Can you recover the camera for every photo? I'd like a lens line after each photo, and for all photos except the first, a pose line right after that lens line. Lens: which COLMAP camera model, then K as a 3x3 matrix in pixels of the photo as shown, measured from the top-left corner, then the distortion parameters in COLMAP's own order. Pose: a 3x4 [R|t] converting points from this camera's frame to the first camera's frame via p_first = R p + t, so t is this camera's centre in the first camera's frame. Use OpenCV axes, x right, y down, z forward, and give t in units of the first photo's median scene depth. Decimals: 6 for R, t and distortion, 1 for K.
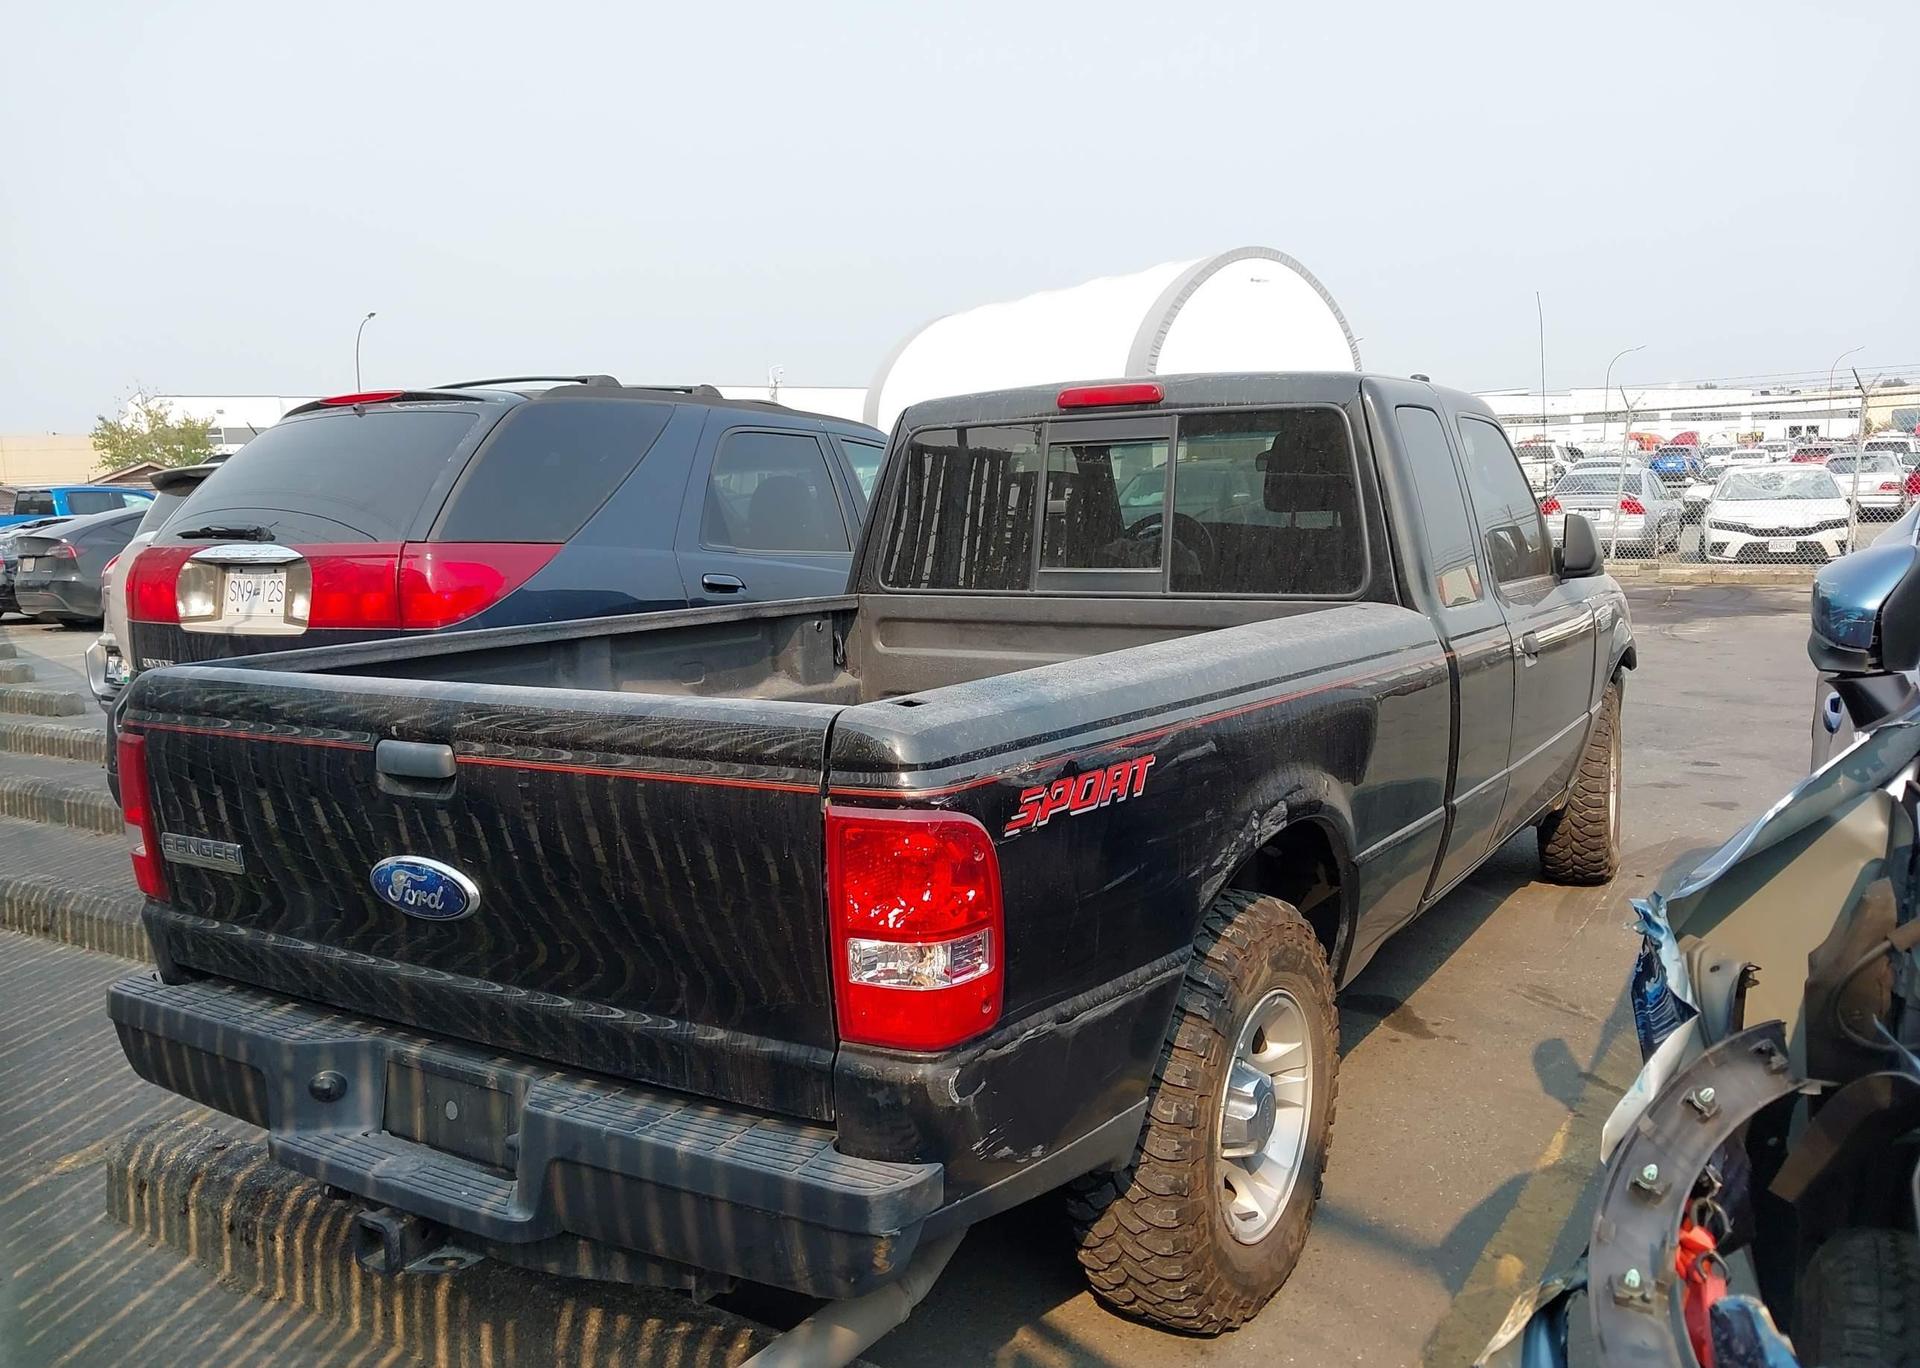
lens RADIAL K [[1567.4, 0, 960.0], [0, 1567.4, 684.0], [0, 0, 1]] dist [-0.003174, 0.004354]
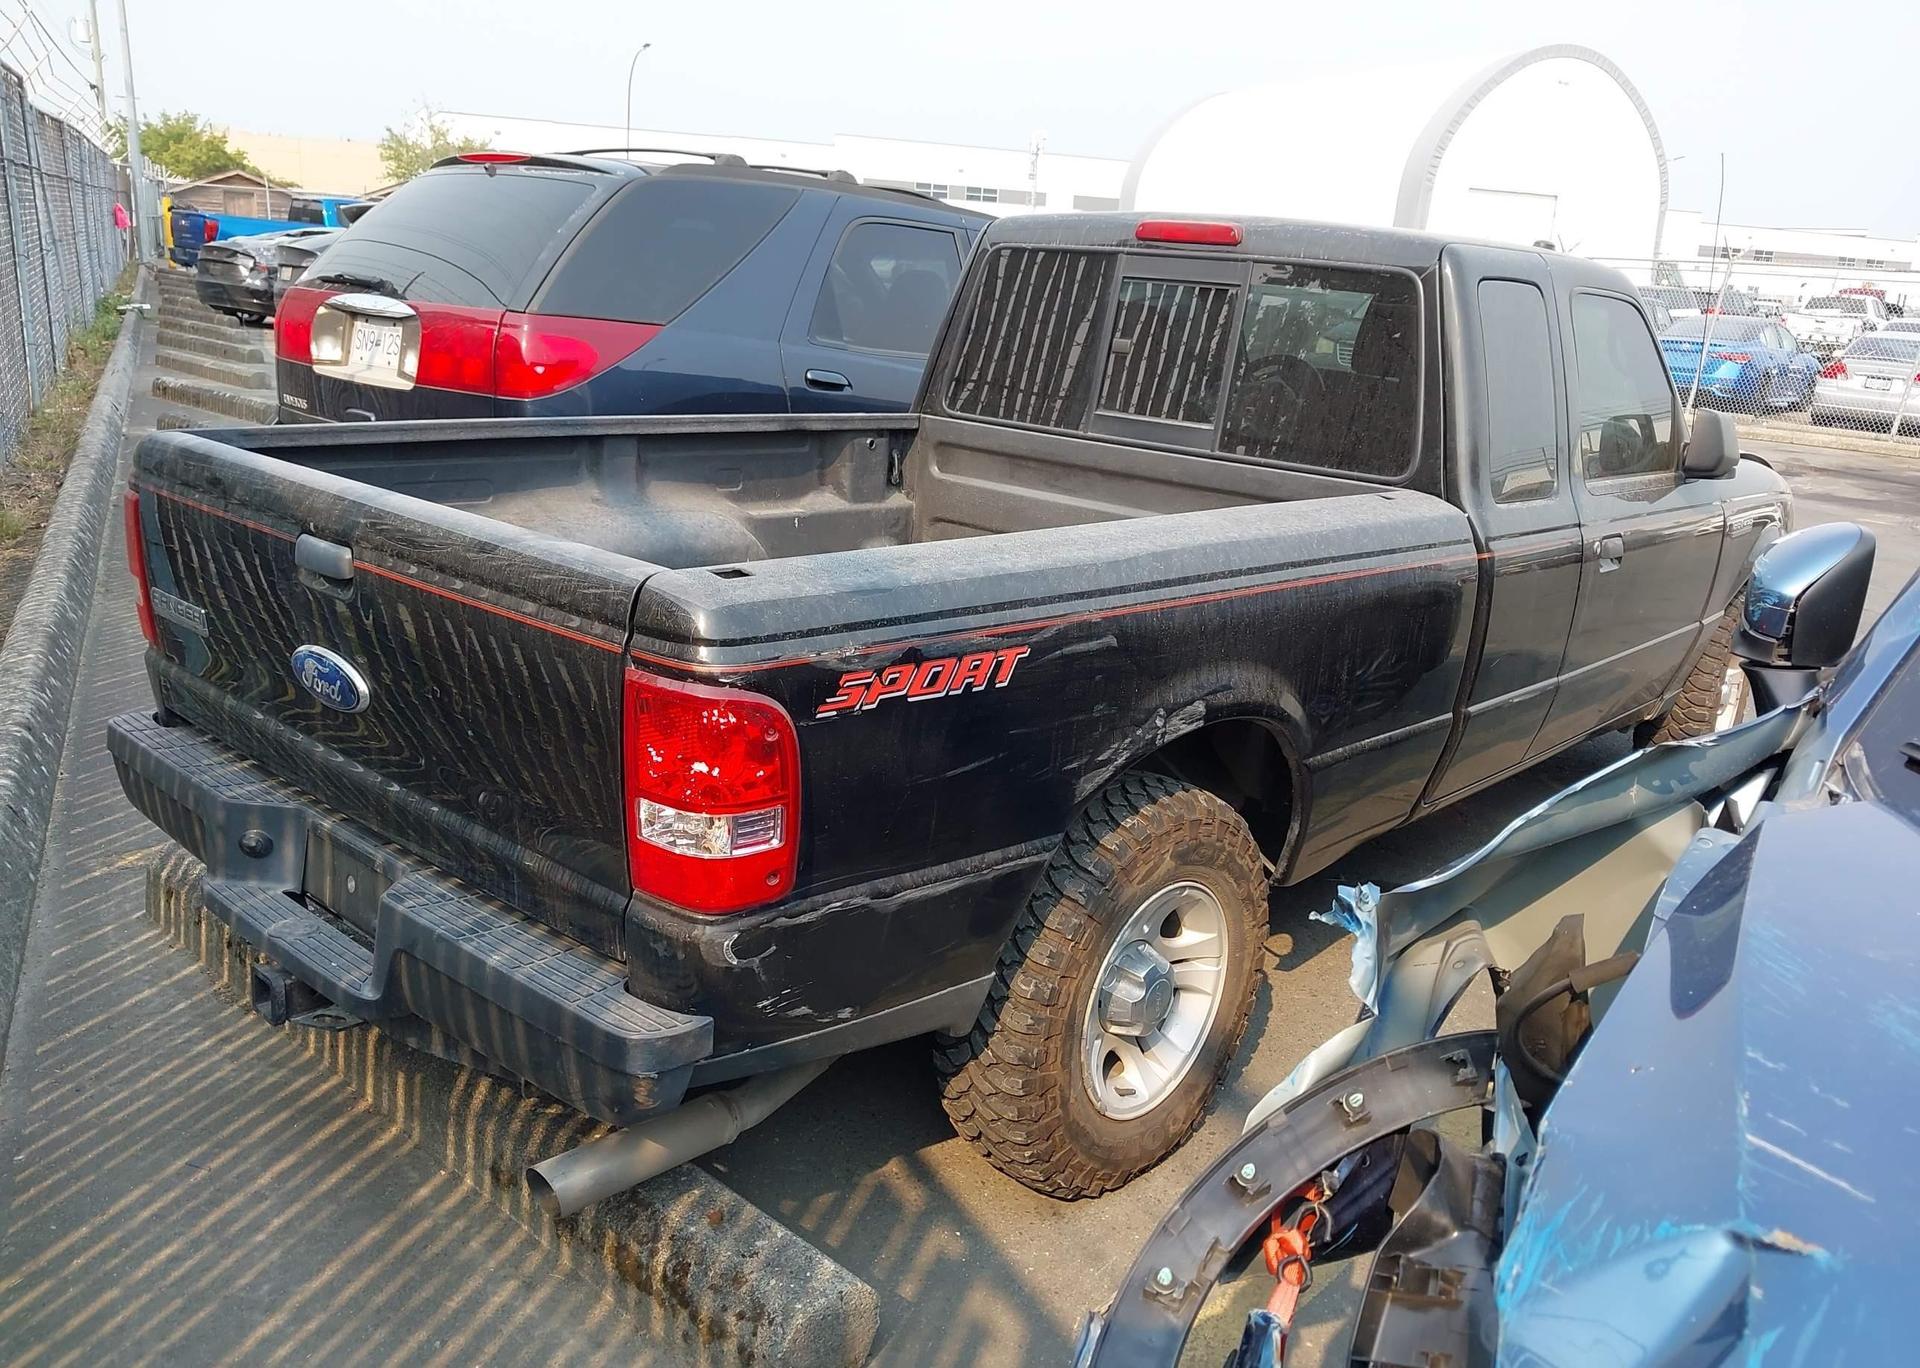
lens RADIAL K [[1560.3, 0, 977.1], [0, 1560.3, 689.2], [0, 0, 1]] dist [0.027457, -0.053920]
pose [[0.982011, 0.134882, -0.132142, 0.199425], [-0.114606, 0.981930, 0.150596, -0.064078], [0.150067, -0.132742, 0.979724, 0.025027]]
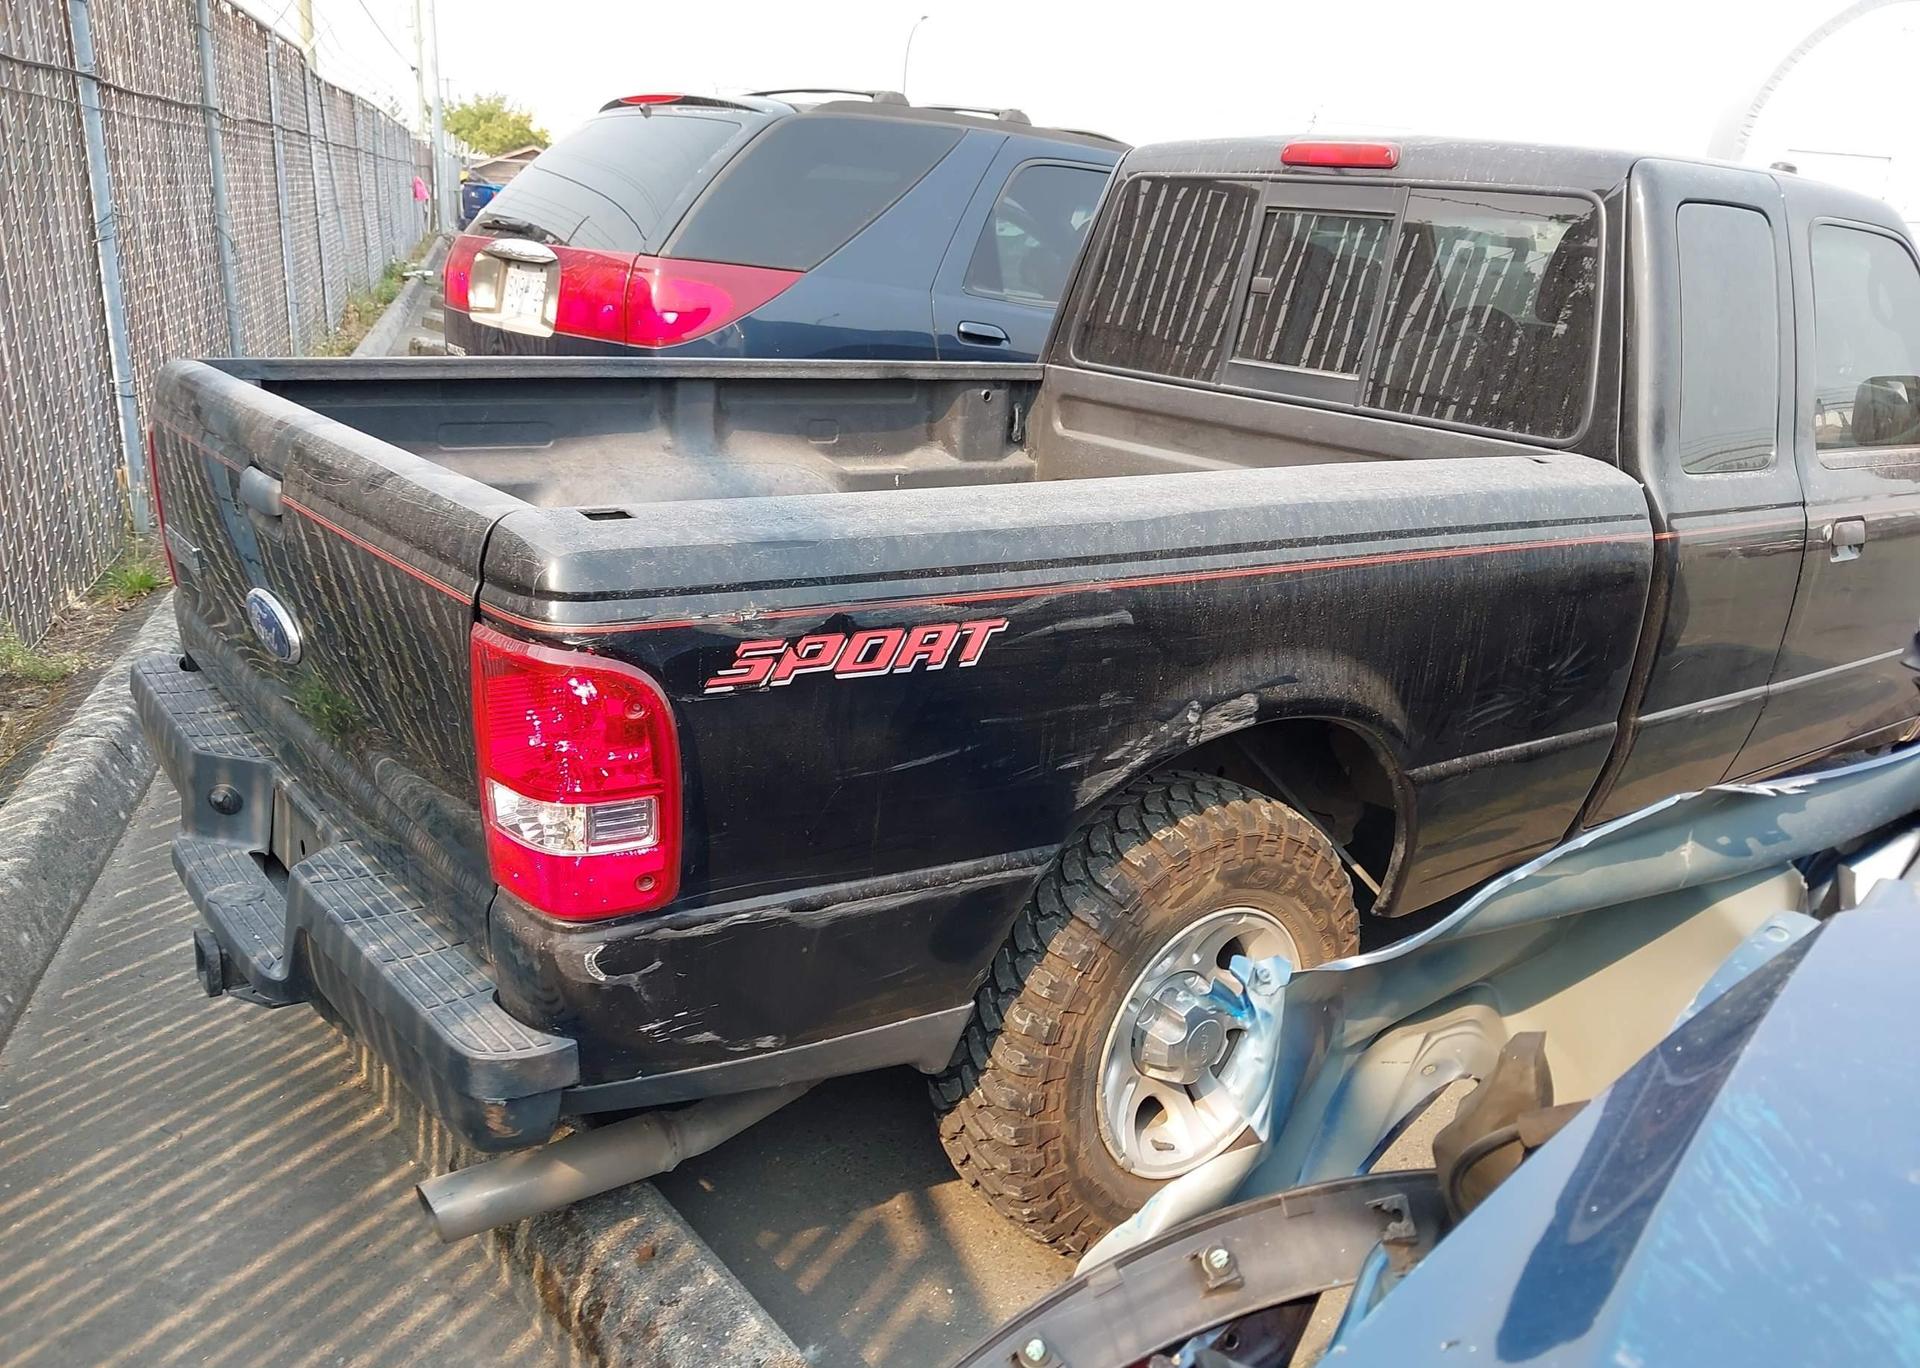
lens RADIAL K [[1550.8, 0, 982.4], [0, 1550.8, 701.1], [0, 0, 1]] dist [0.001542, -0.010331]
pose [[0.938871, 0.183853, -0.291067, 0.314034], [-0.130322, 0.972343, 0.193815, -0.060087], [0.318650, -0.144035, 0.936865, 0.205477]]
